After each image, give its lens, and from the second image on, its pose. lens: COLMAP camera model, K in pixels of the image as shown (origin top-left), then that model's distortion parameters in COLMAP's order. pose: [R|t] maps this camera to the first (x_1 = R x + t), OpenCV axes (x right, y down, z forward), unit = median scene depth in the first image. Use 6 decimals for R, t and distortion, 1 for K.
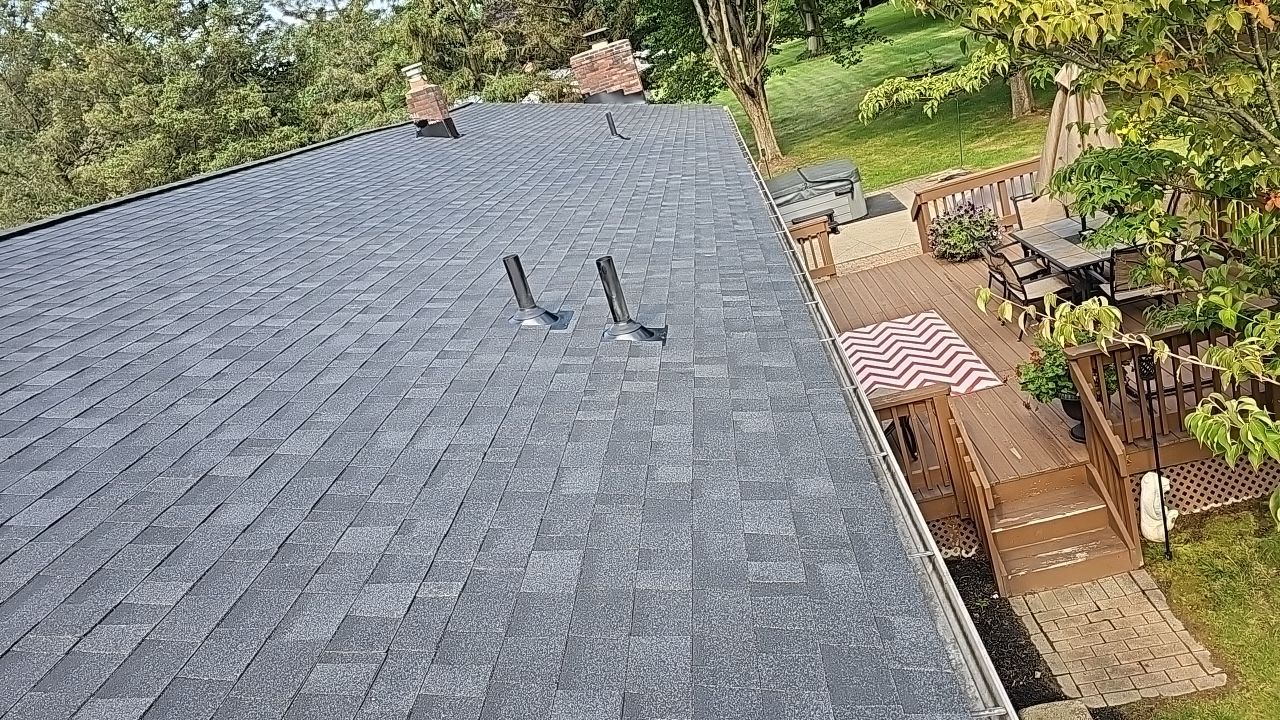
lens RADIAL K [[845.4, 0, 622.8], [0, 845.4, 354.3], [0, 0, 1]] dist [0.061396, -0.063913]
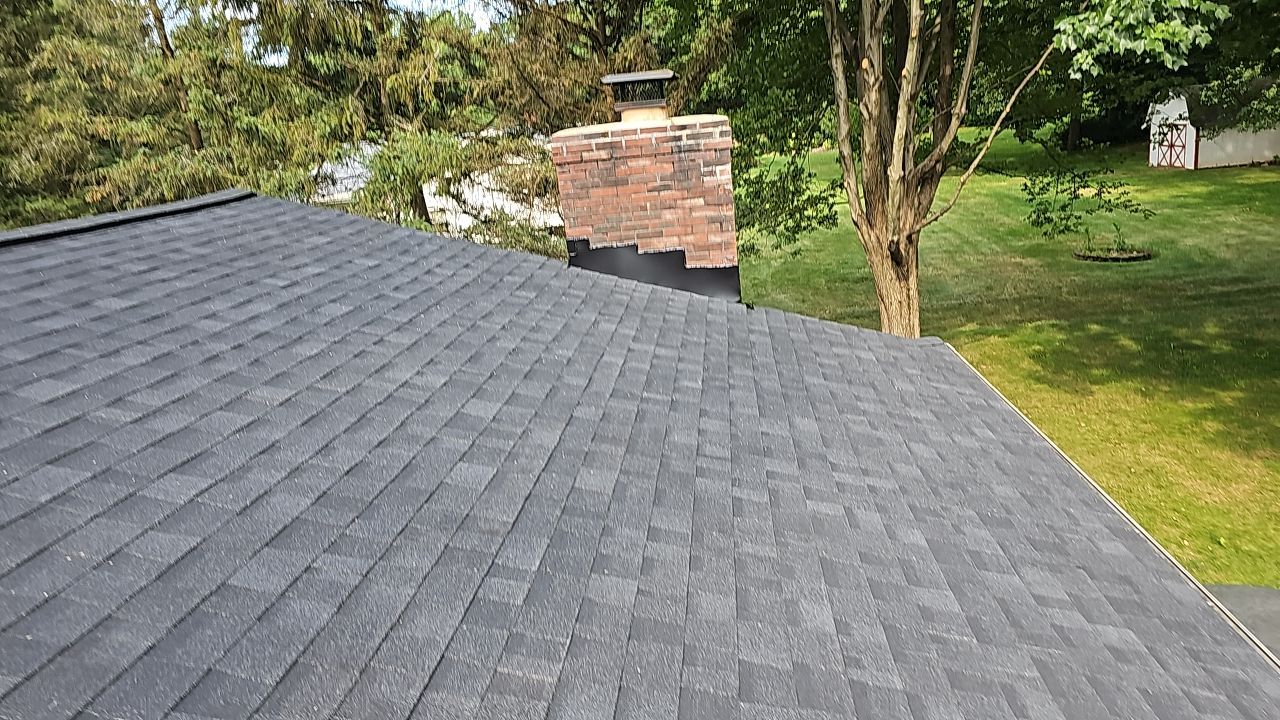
lens RADIAL K [[845.4, 0, 639.1], [0, 845.4, 361.4], [0, 0, 1]] dist [0.061396, -0.063913]
pose [[0.979201, 0.197769, 0.045311, -0.077172], [-0.194603, 0.978656, -0.066042, -0.745107], [-0.057405, 0.055851, 0.996788, 2.034556]]
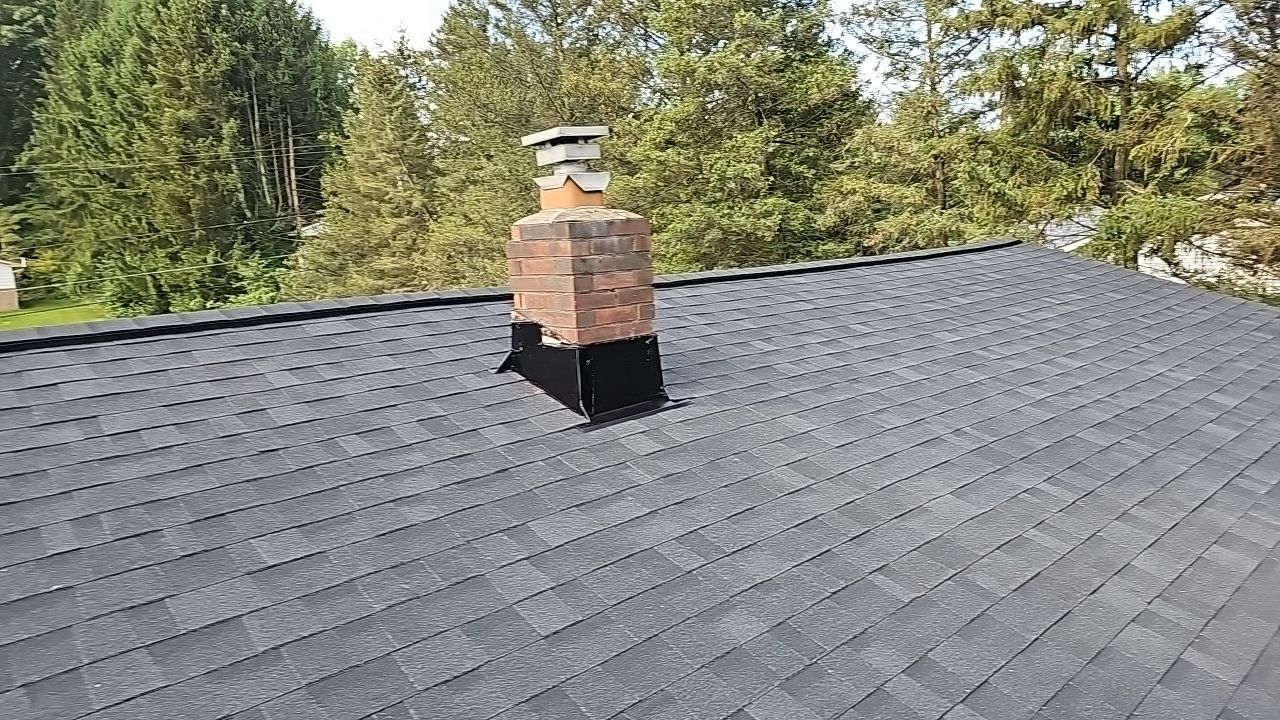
lens RADIAL K [[845.4, 0, 668.0], [0, 845.4, 369.9], [0, 0, 1]] dist [0.061396, -0.063913]
pose [[0.734432, 0.339148, -0.587868, -0.072748], [-0.366636, 0.927184, 0.076859, -0.620485], [0.571129, 0.159086, 0.805297, 1.674824]]
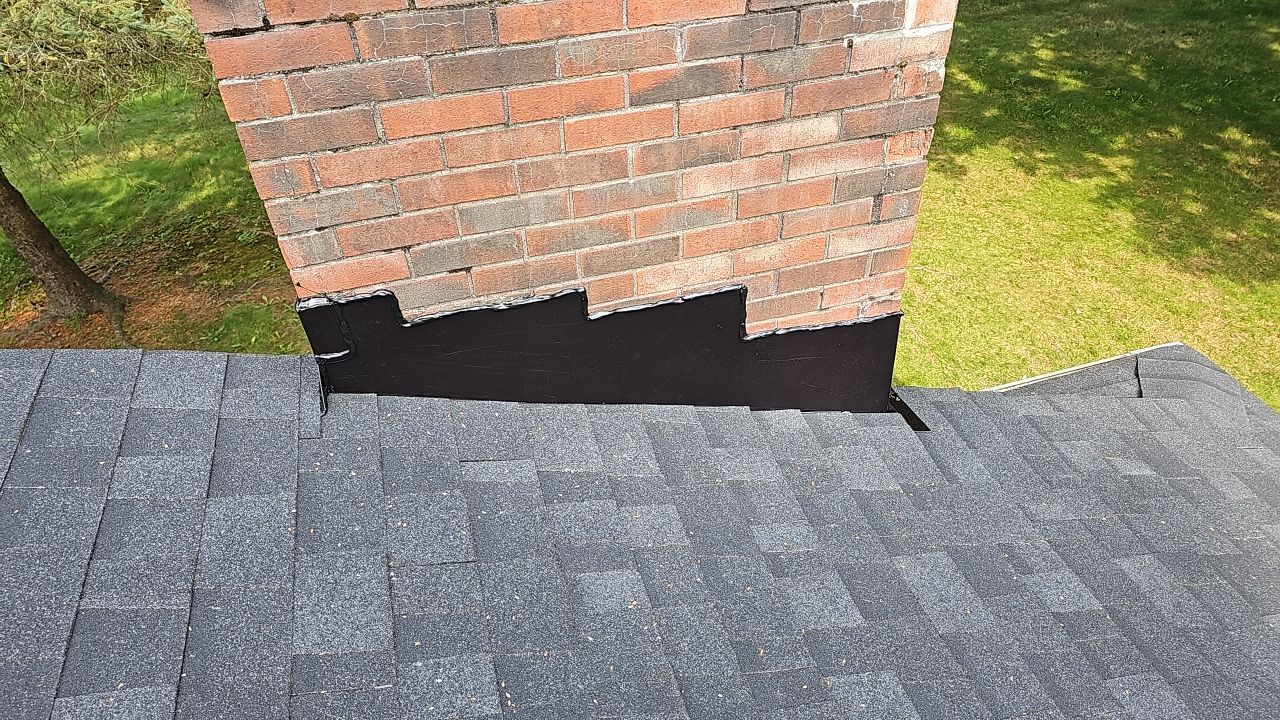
lens RADIAL K [[845.4, 0, 634.0], [0, 845.4, 360.4], [0, 0, 1]] dist [0.061396, -0.063913]
pose [[0.894793, -0.015307, 0.446218, -0.173999], [-0.108998, 0.961684, 0.251562, -1.010010], [-0.432971, -0.273733, 0.858840, 2.825232]]
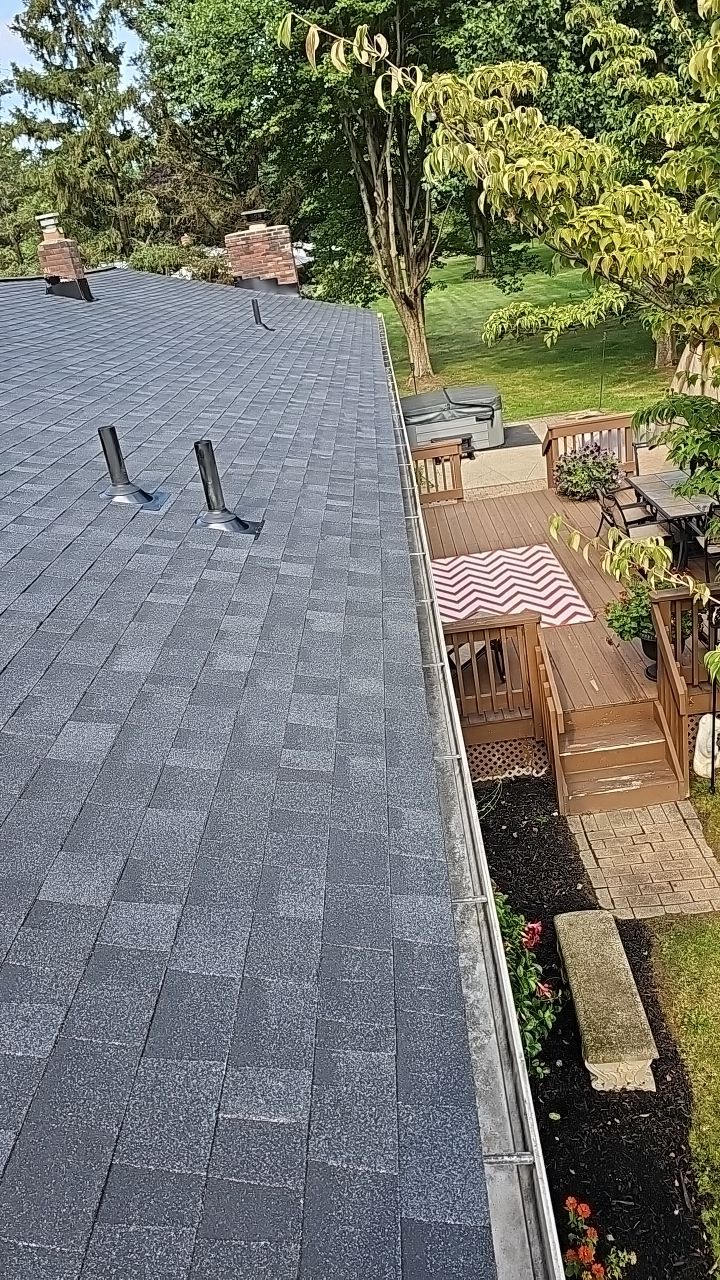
lens RADIAL K [[845.4, 0, 357.0], [0, 845.4, 635.7], [0, 0, 1]] dist [0.061396, -0.063913]
pose [[0.986788, 0.104309, 0.123969, 0.035476], [-0.114542, 0.990313, 0.078490, 0.006498], [-0.114581, -0.091653, 0.989177, -0.004242]]
